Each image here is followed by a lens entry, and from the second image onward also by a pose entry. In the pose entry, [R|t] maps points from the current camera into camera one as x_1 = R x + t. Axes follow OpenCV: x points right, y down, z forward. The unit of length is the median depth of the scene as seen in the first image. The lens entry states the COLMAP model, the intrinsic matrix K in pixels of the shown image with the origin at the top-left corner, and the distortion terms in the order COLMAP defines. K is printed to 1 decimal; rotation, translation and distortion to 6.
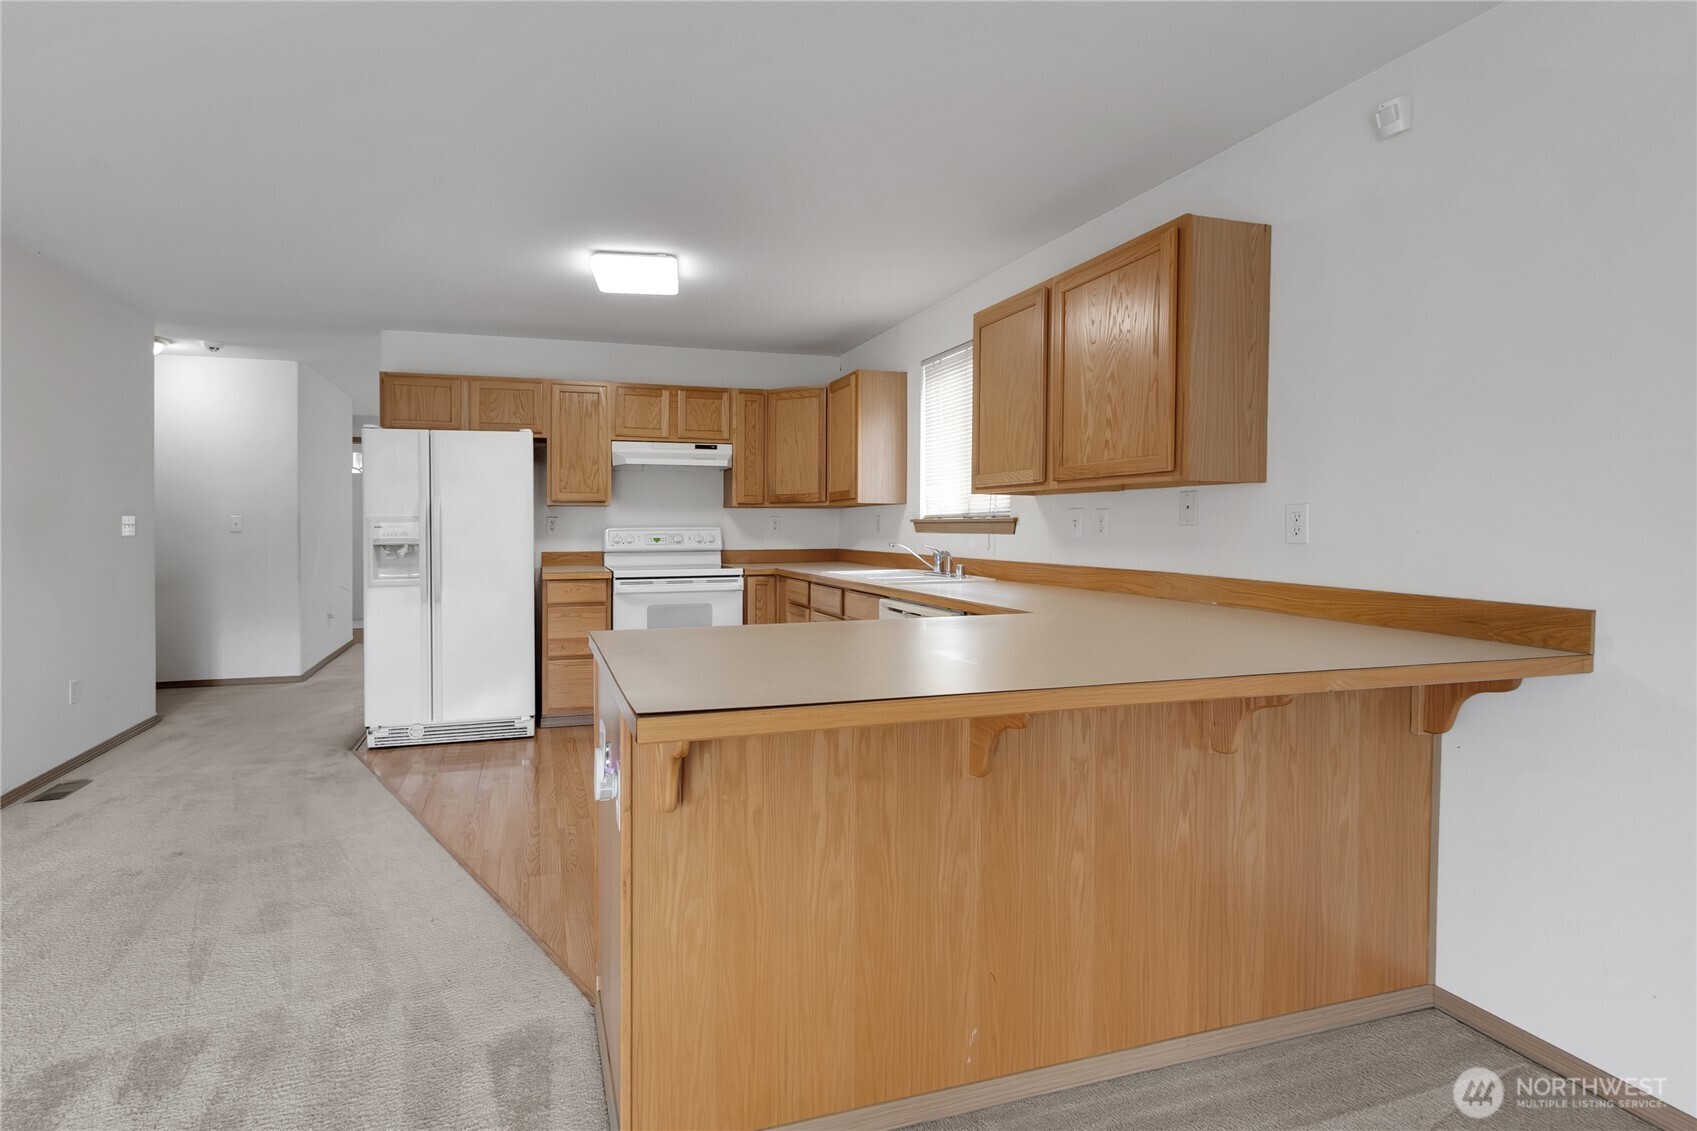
lens RADIAL K [[838.5, 0, 847.2], [0, 838.5, 548.1], [0, 0, 1]] dist [-0.002750, -0.000677]
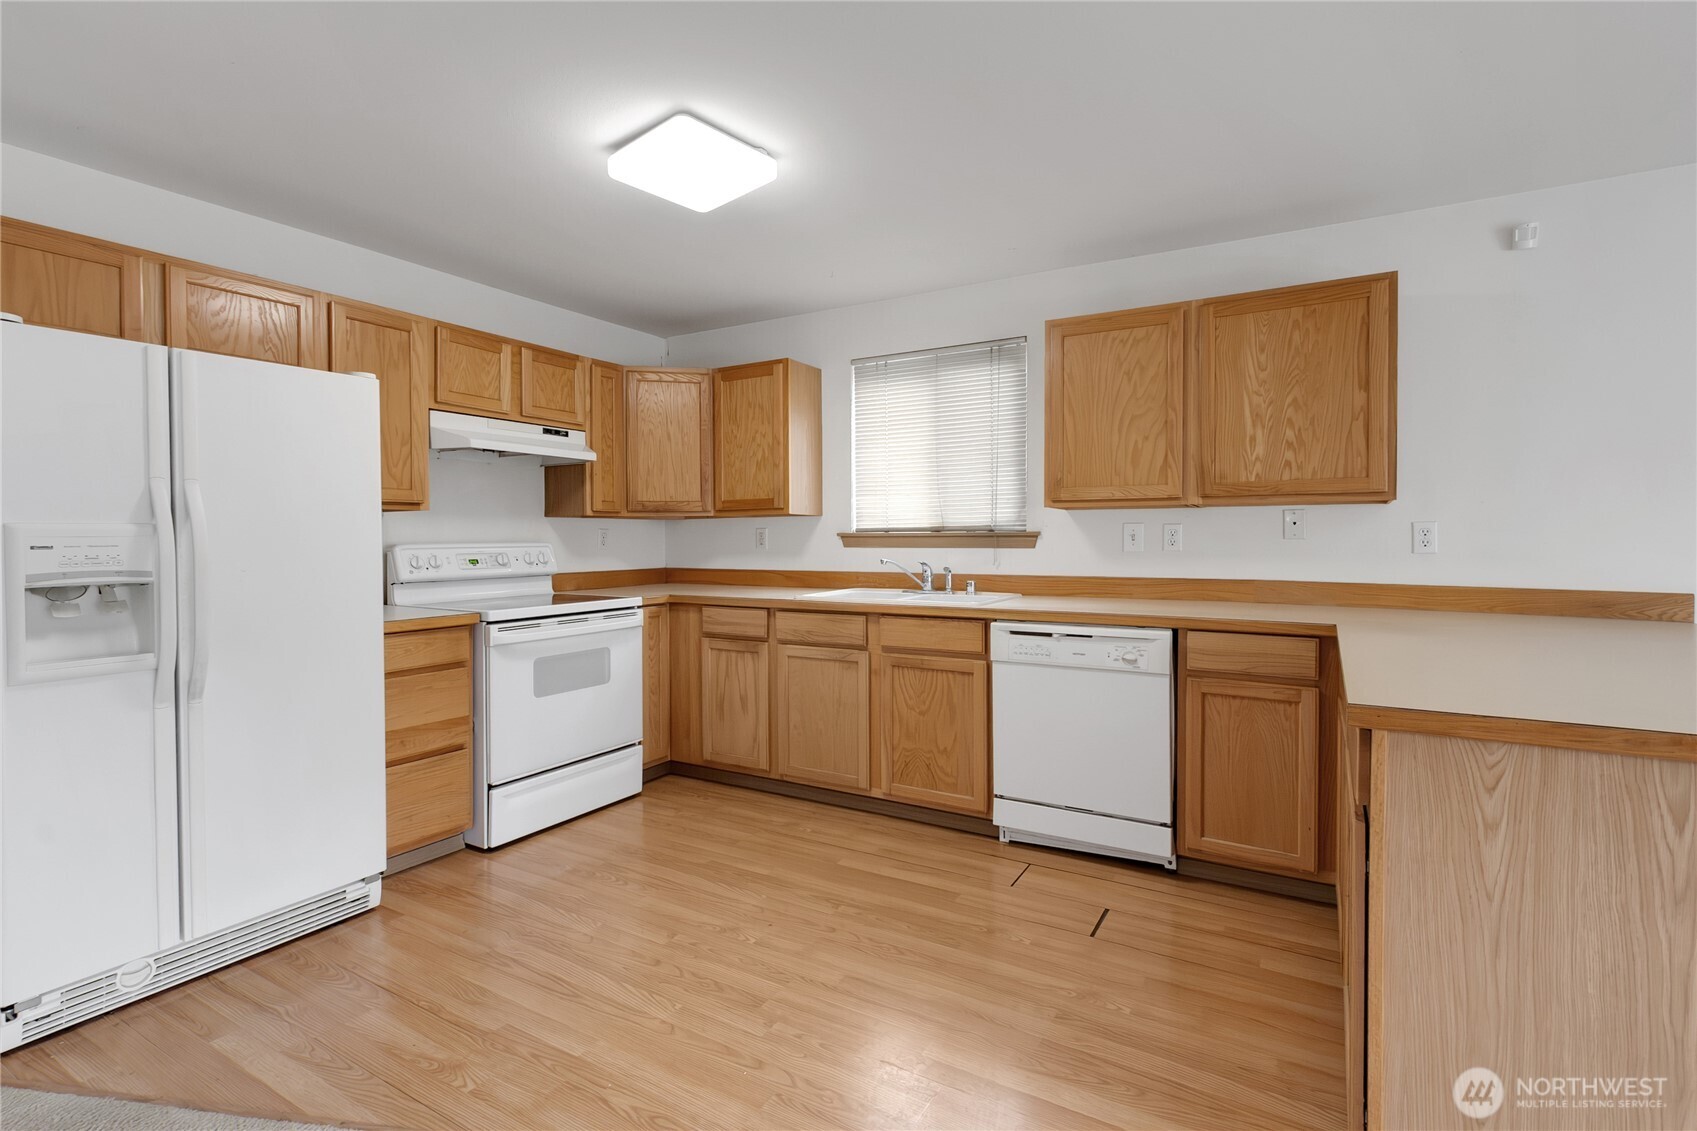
lens RADIAL K [[758.2, 0, 848.5], [0, 758.2, 565.5], [0, 0, 1]] dist [0.002058, 0.000255]
pose [[0.751056, -0.025931, 0.659729, -0.455199], [0.020497, 0.999663, 0.015958, -0.012061], [-0.659920, 0.001537, 0.751334, 0.375583]]
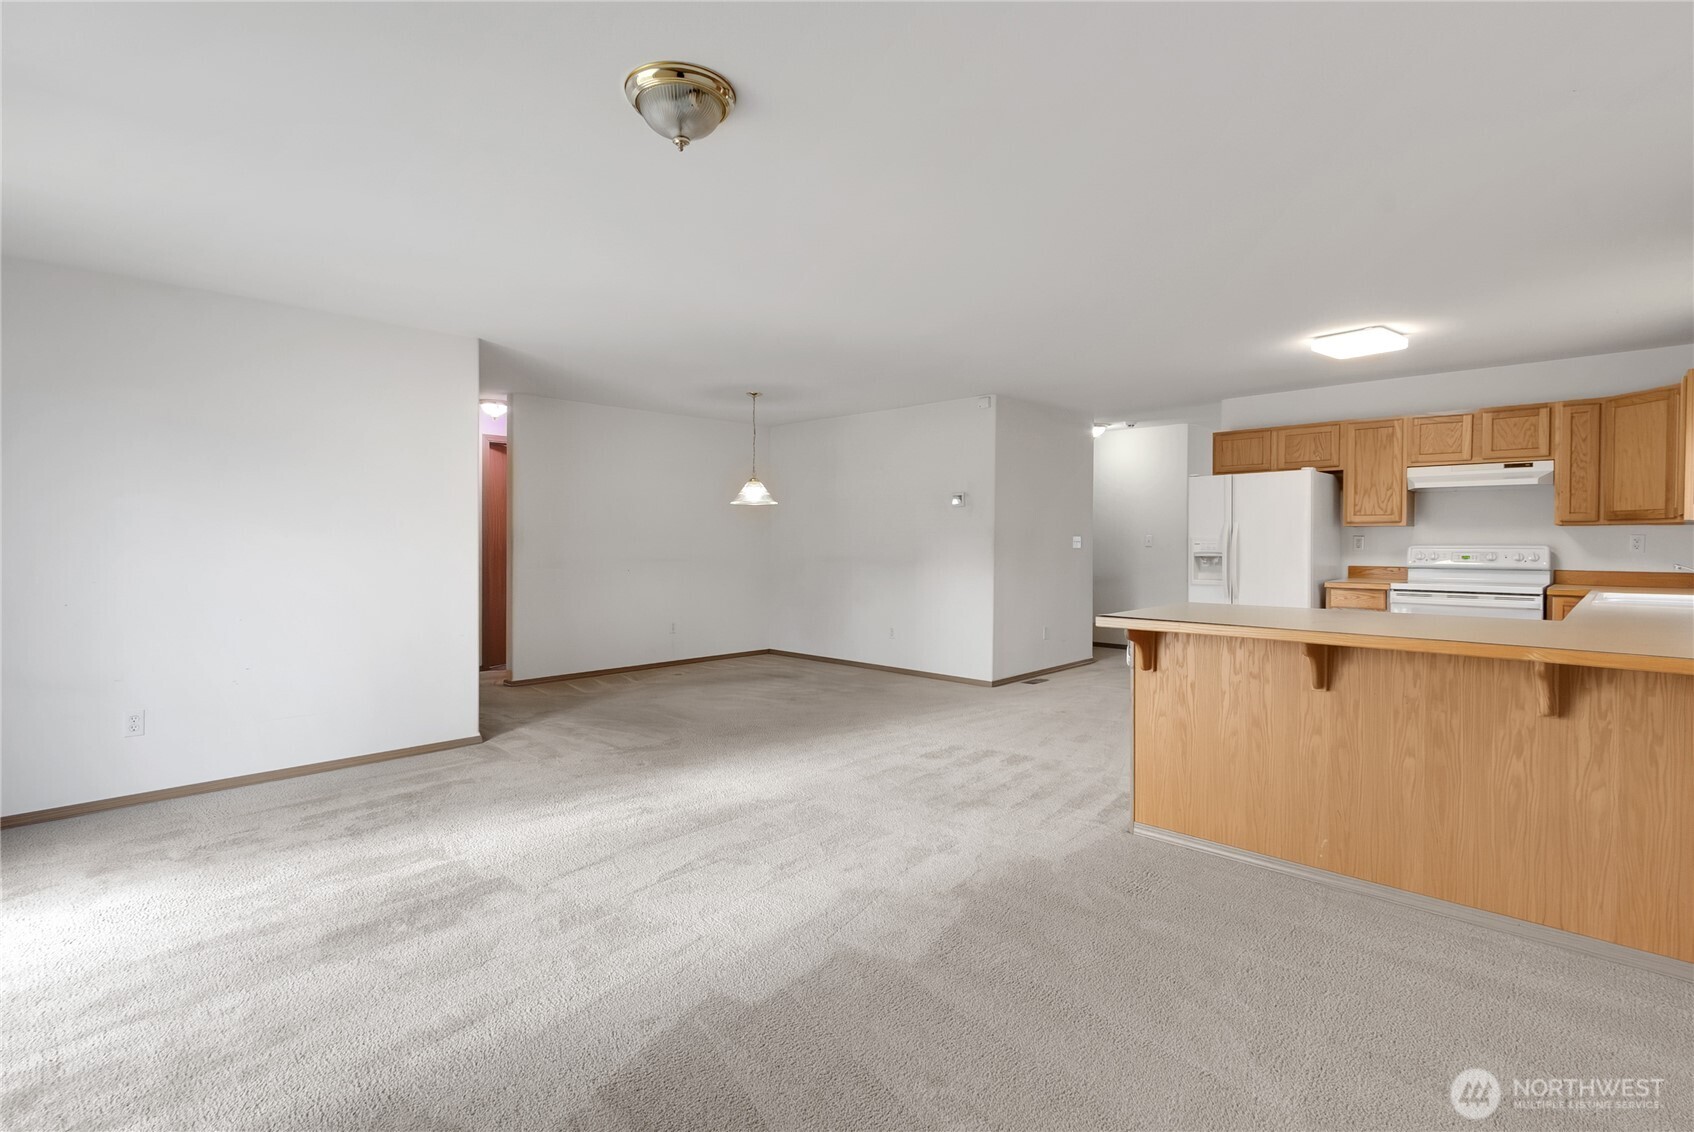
lens RADIAL K [[820.9, 0, 841.1], [0, 820.9, 521.4], [0, 0, 1]] dist [0.002279, 0.000322]
pose [[0.491036, -0.018450, -0.870944, 0.316628], [-0.025477, 0.999044, -0.035528, 0.001648], [0.870766, 0.039635, 0.490097, -0.198264]]
